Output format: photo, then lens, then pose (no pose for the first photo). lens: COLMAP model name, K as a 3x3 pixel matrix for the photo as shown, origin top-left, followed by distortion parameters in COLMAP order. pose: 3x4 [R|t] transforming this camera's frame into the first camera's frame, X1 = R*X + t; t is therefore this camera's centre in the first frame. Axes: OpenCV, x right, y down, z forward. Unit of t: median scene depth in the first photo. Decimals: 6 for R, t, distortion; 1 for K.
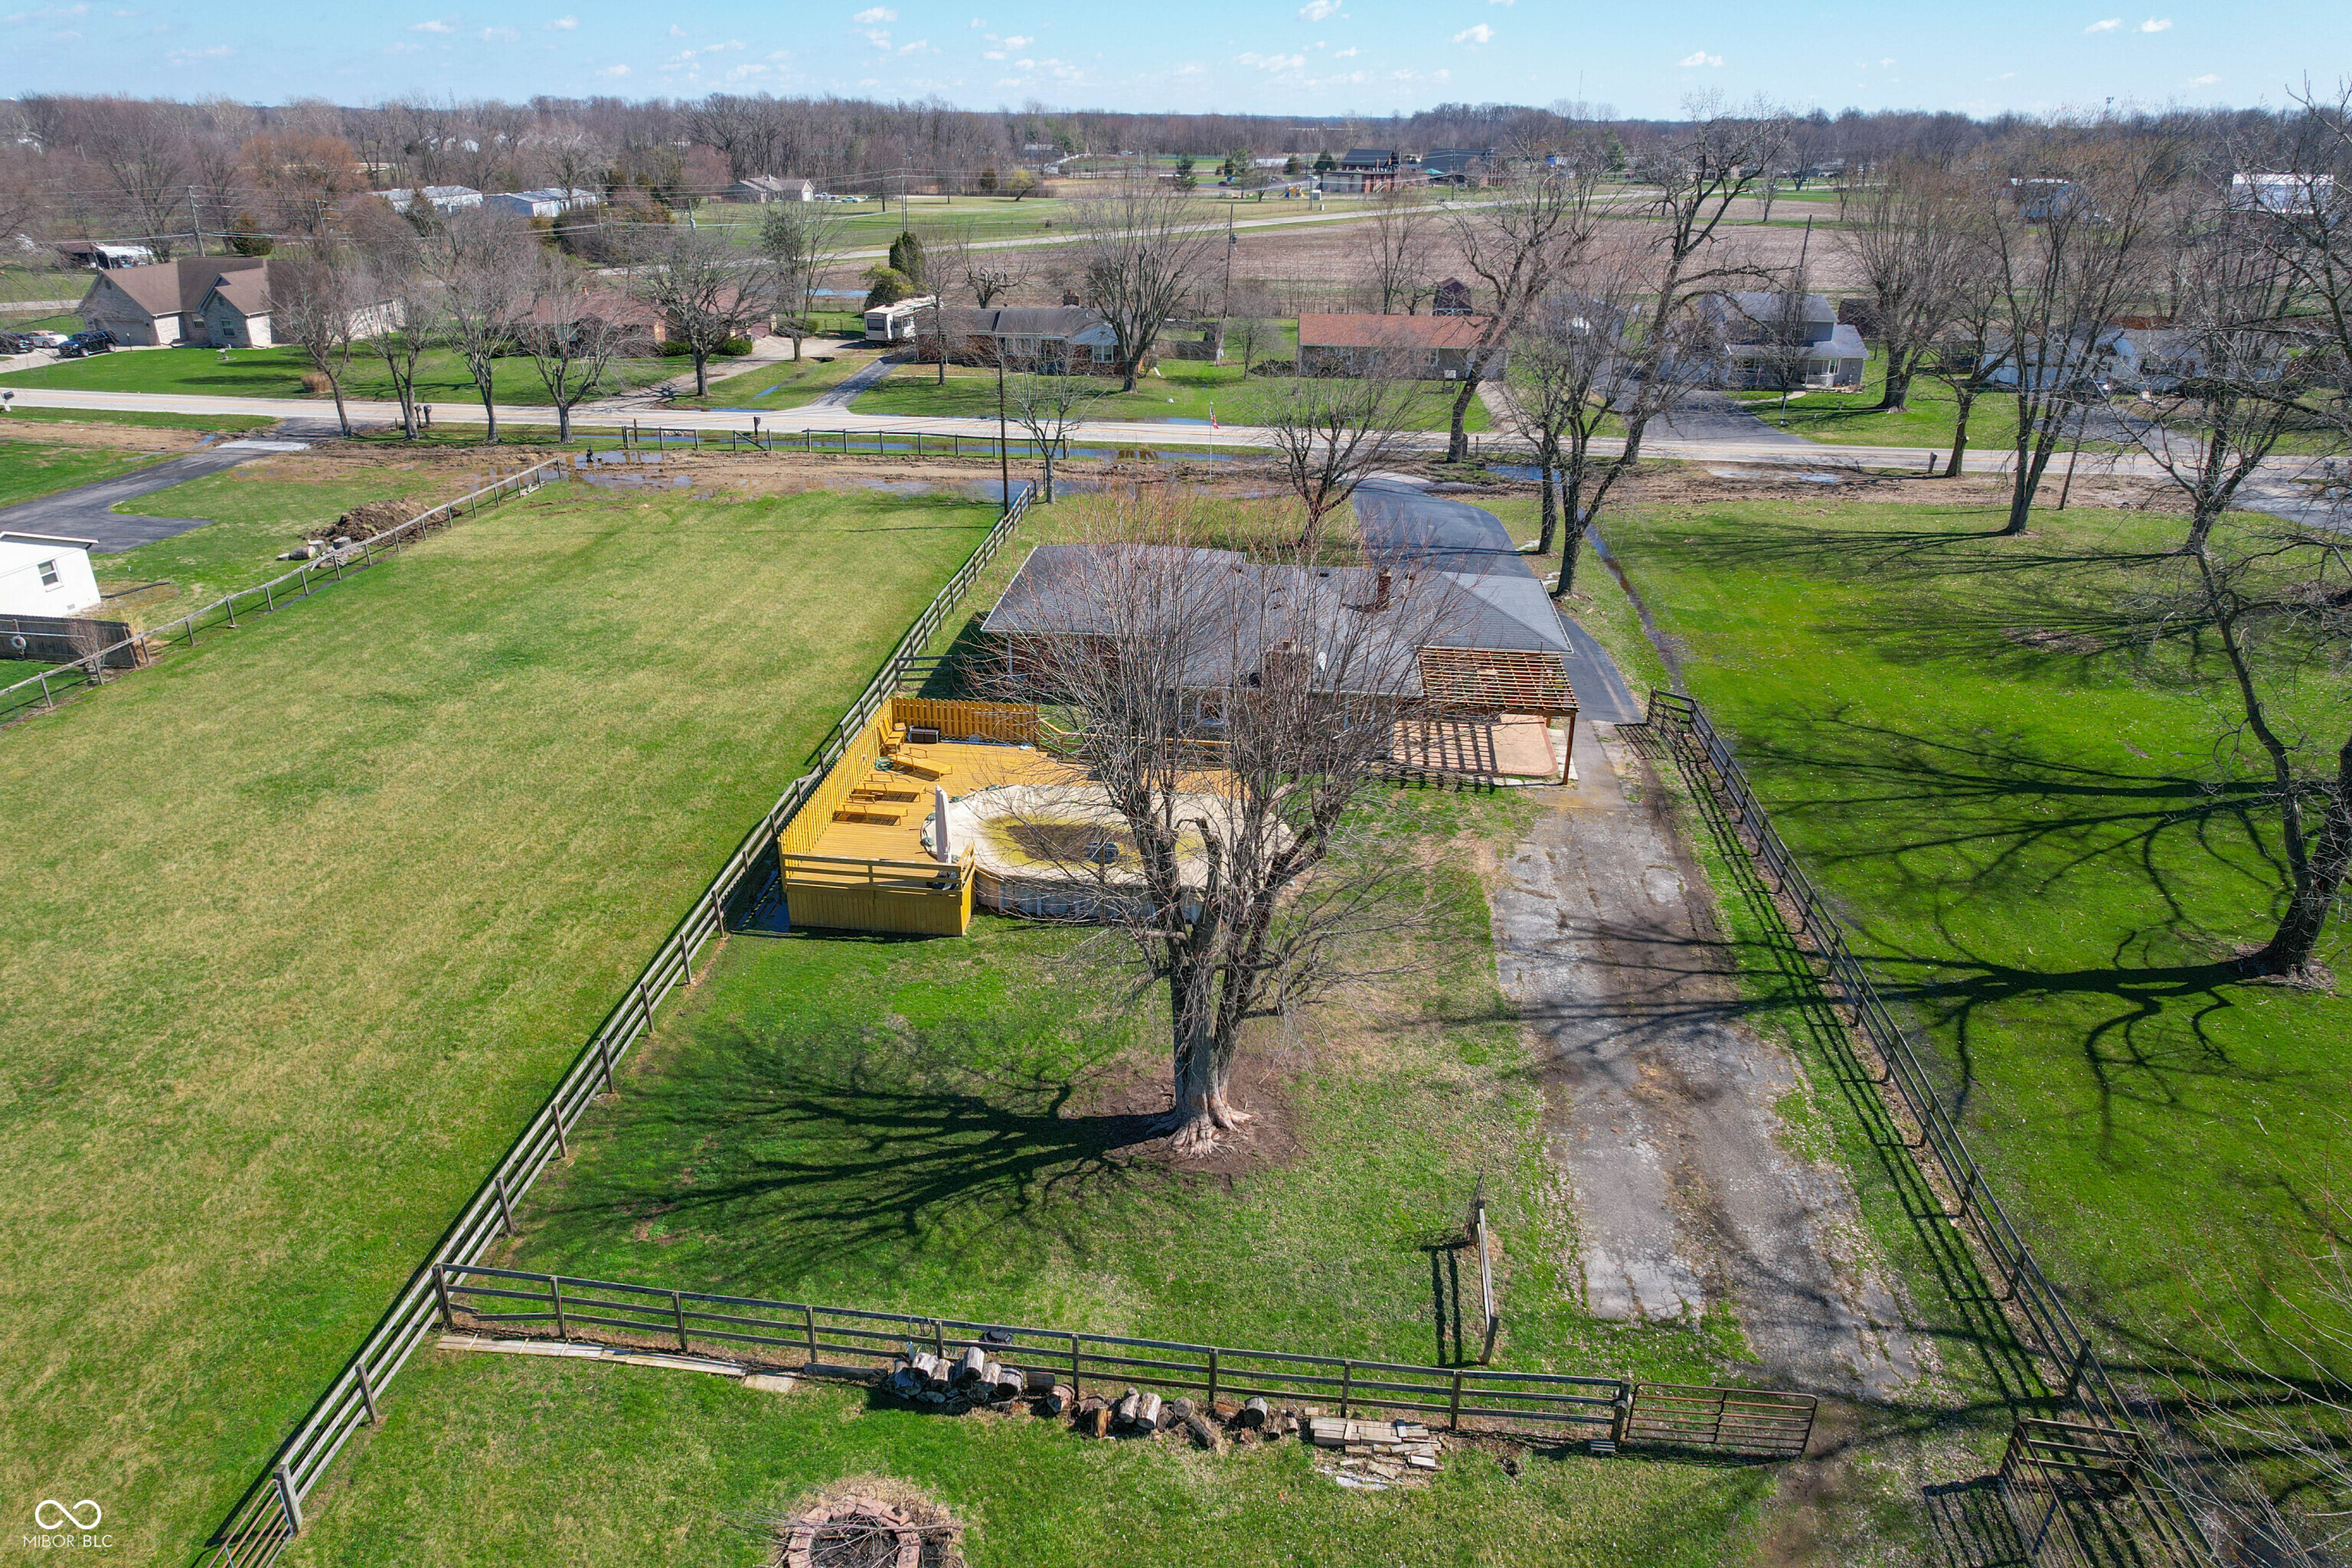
lens RADIAL K [[1506.8, 0, 1188.5], [0, 1506.8, 799.0], [0, 0, 1]] dist [-0.076225, 0.068622]
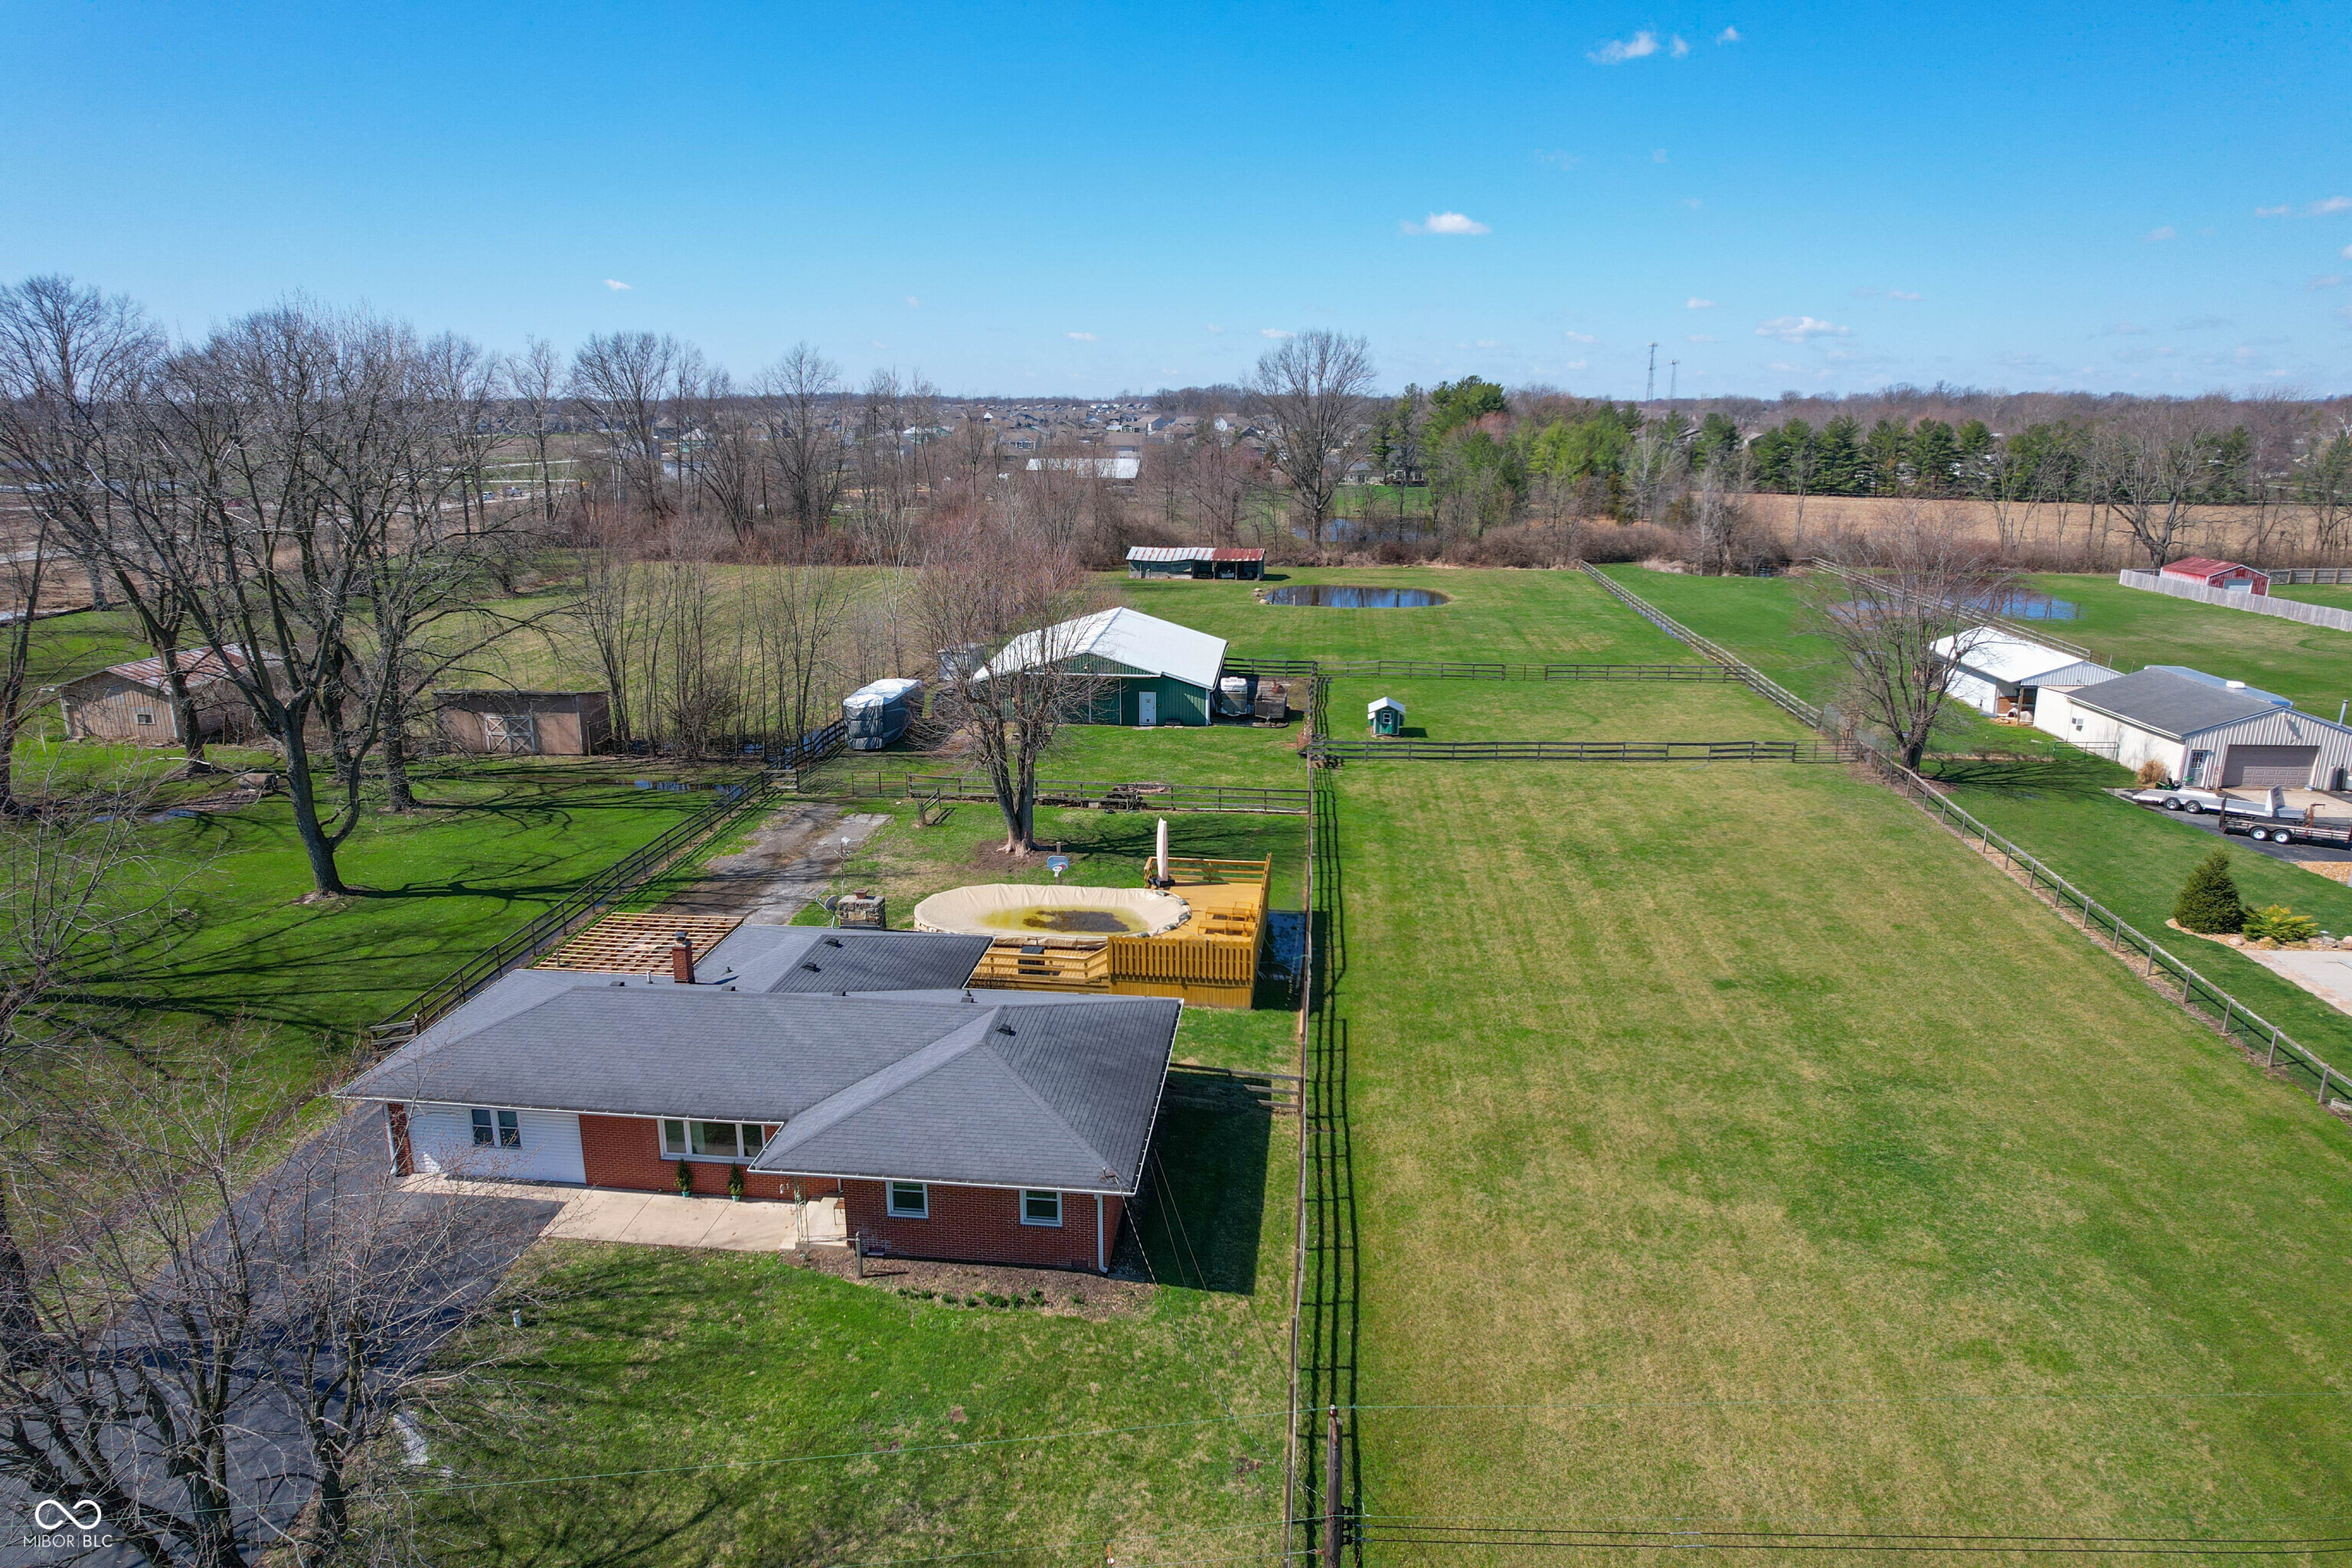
lens RADIAL K [[1506.8, 0, 1188.5], [0, 1506.8, 799.0], [0, 0, 1]] dist [-0.076225, 0.068622]
pose [[-0.999889, -0.013544, 0.006152, -0.102767], [-0.006513, 0.770406, 0.637520, -0.512851], [-0.013375, 0.637409, -0.770409, 1.109001]]
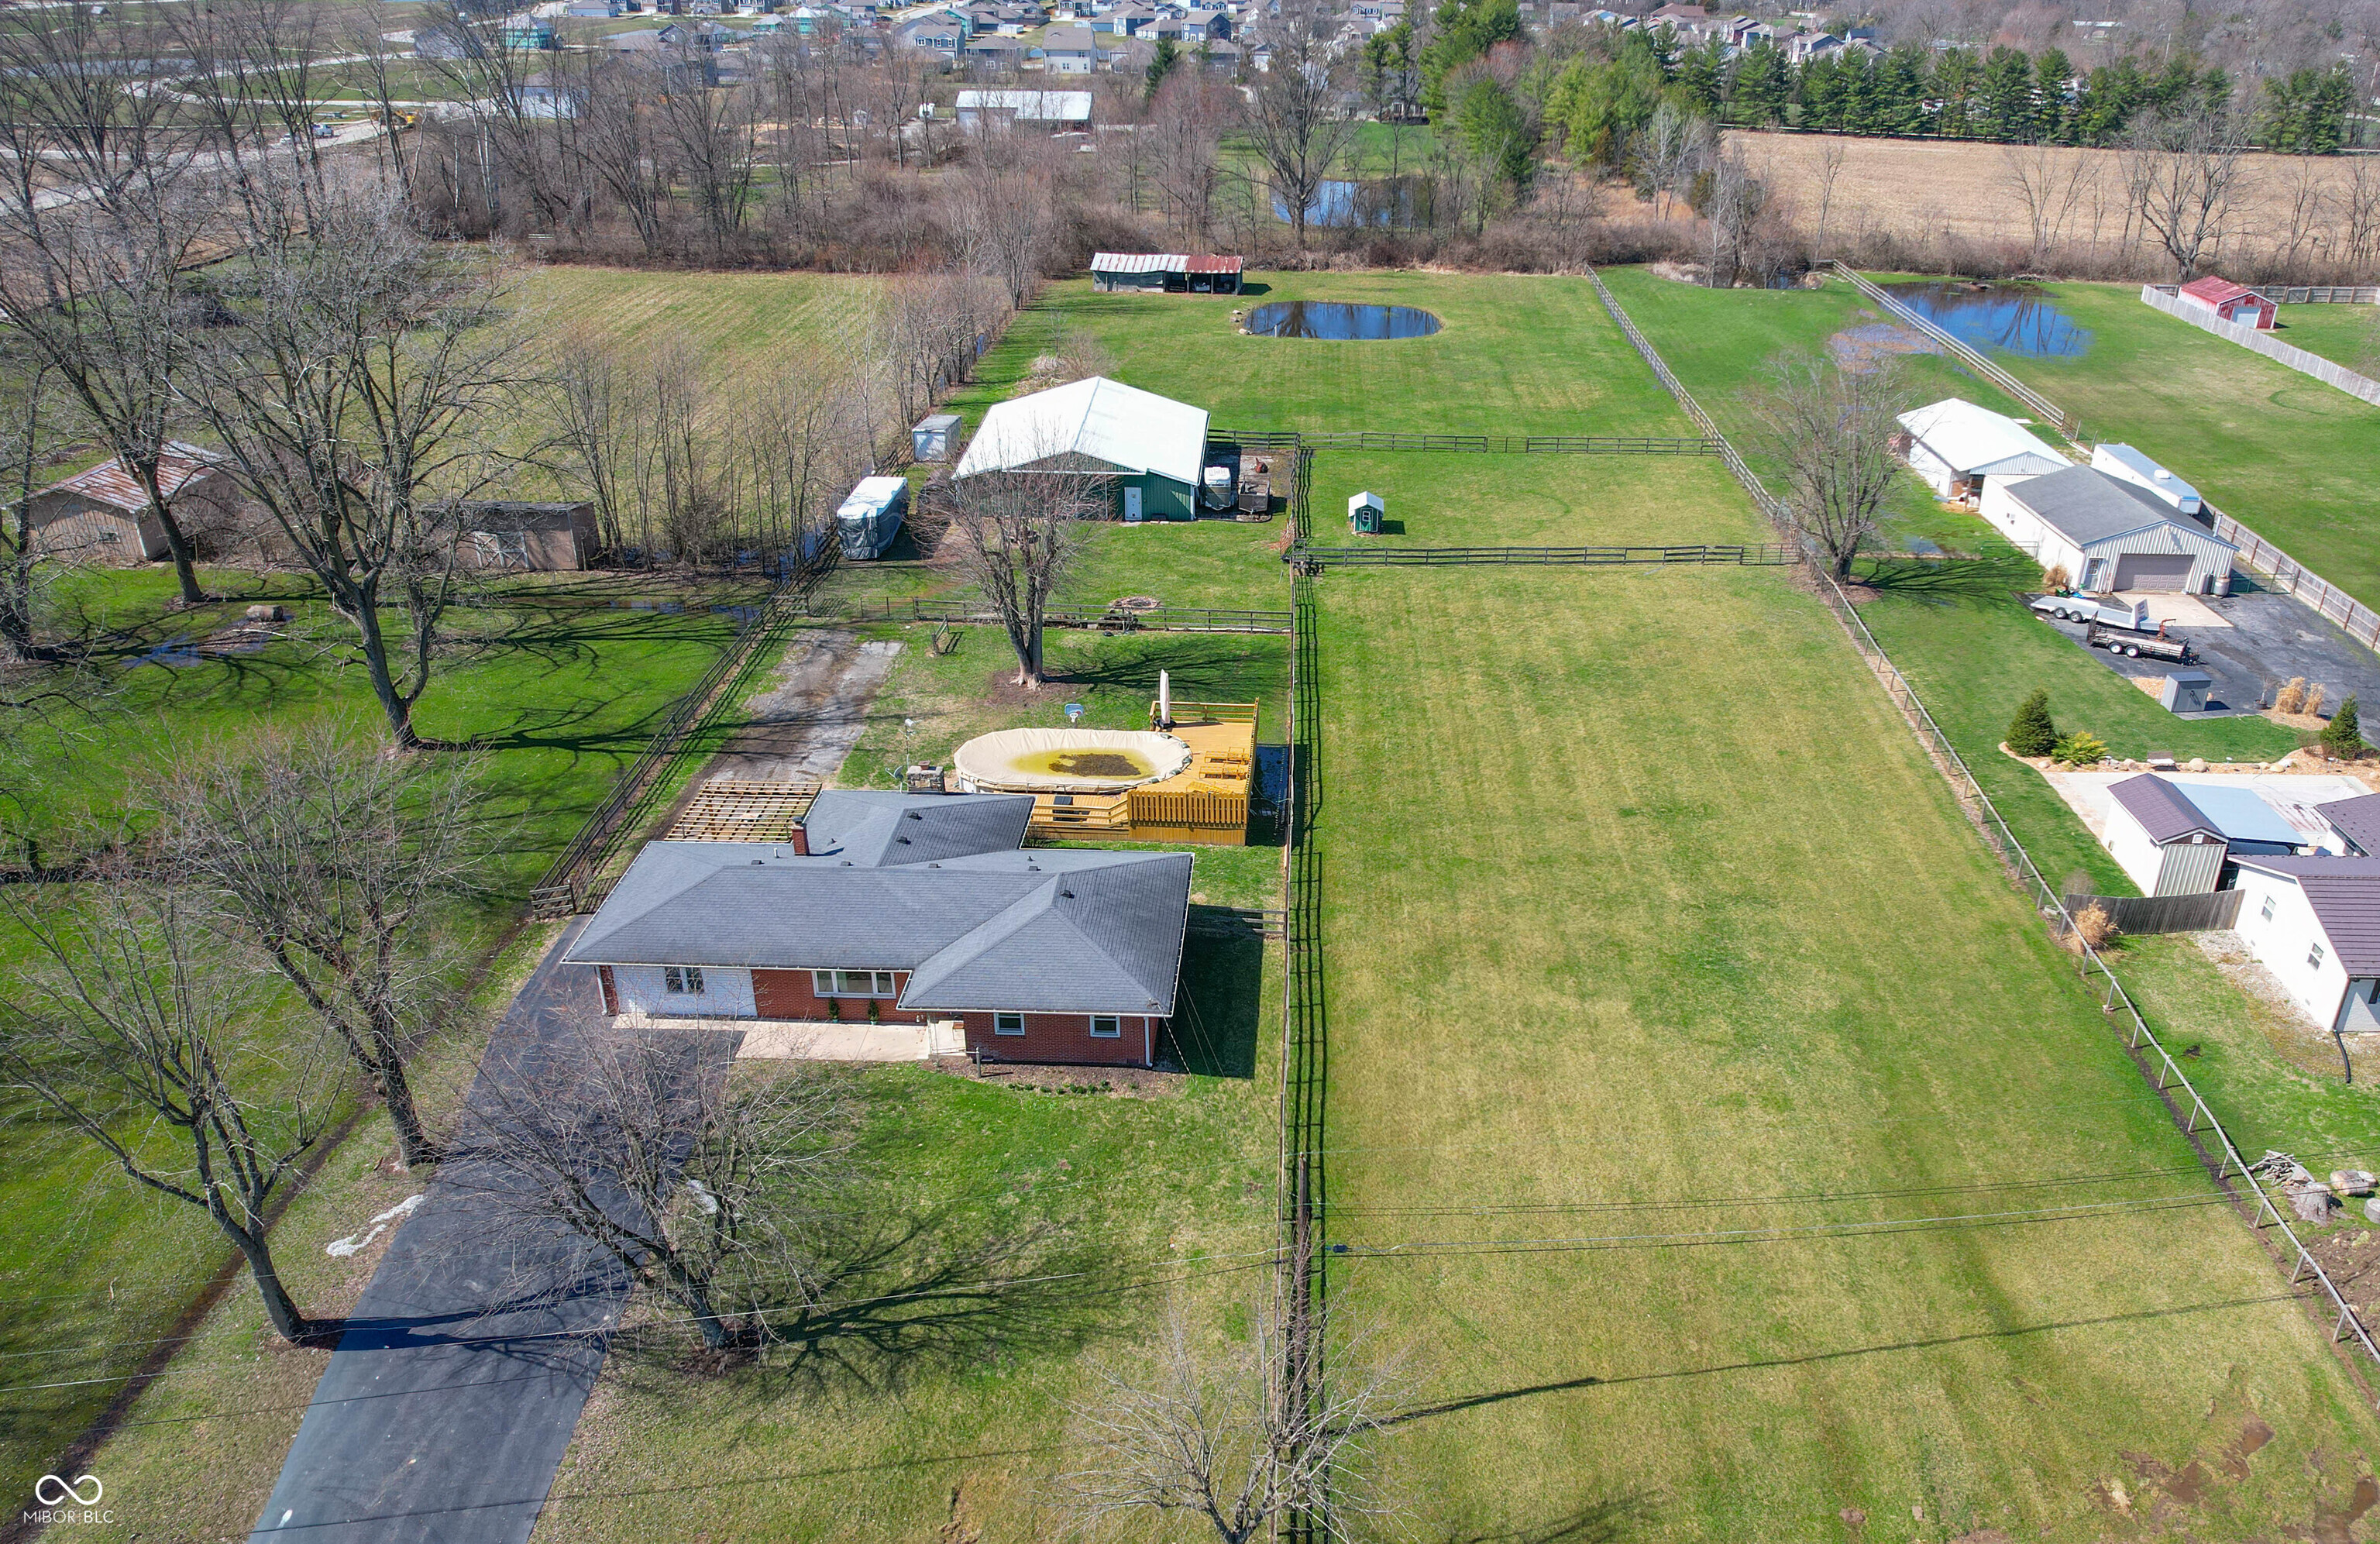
lens RADIAL K [[1772.2, 0, 1315.7], [0, 1772.2, 864.0], [0, 0, 1]] dist [-0.042263, -0.004022]
pose [[-0.996415, 0.013379, -0.083541, -0.084818], [-0.058461, 0.604893, 0.794158, -0.786817], [0.061158, 0.796194, -0.601942, 1.251842]]
